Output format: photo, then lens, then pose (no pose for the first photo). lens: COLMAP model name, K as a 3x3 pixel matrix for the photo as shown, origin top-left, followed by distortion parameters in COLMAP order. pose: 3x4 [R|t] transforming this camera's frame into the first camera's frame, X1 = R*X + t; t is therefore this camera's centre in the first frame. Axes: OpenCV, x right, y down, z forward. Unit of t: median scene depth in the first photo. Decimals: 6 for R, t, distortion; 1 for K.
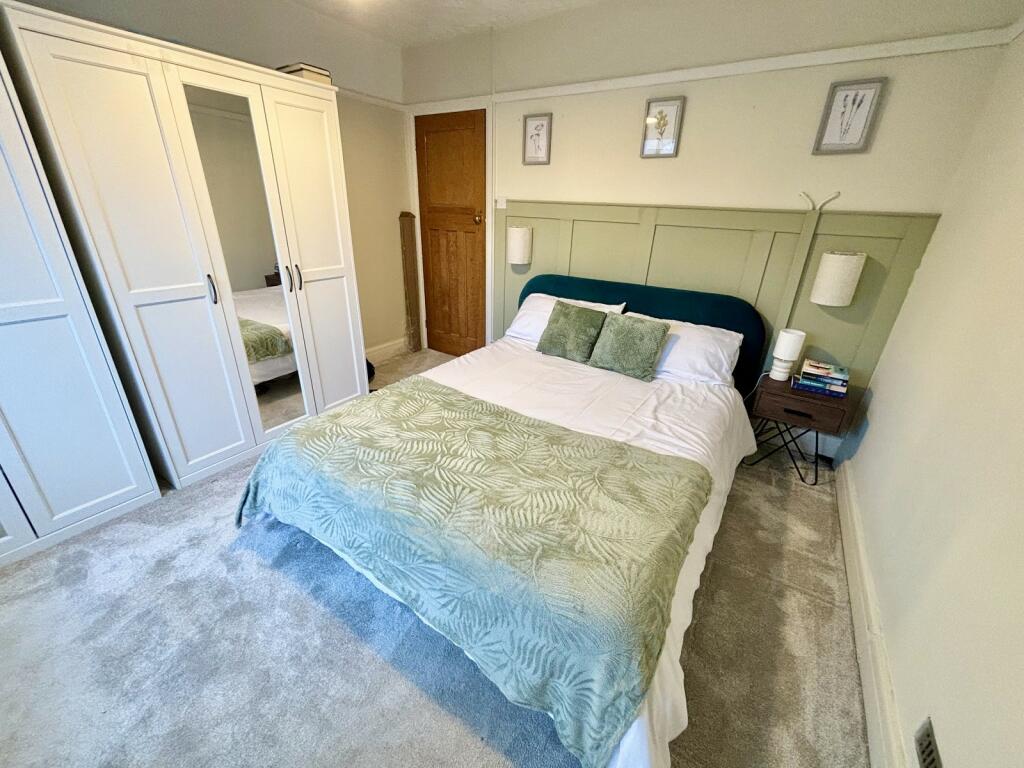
lens RADIAL K [[412.1, 0, 512.0], [0, 412.1, 384.0], [0, 0, 1]] dist [0.000678, 0.000204]
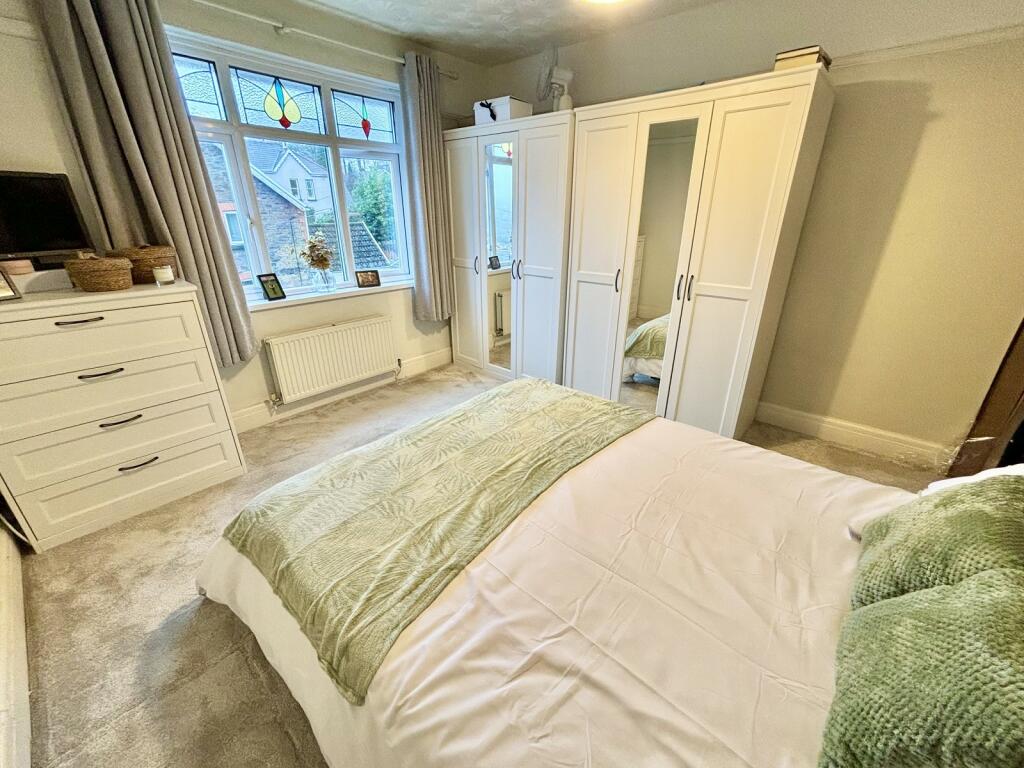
lens RADIAL K [[412.1, 0, 512.0], [0, 412.1, 384.0], [0, 0, 1]] dist [0.000678, 0.000204]
pose [[-0.135537, 0.341931, -0.929899, 0.650283], [-0.405480, 0.837217, 0.366952, -0.306324], [0.904000, 0.426791, 0.025173, 0.816837]]
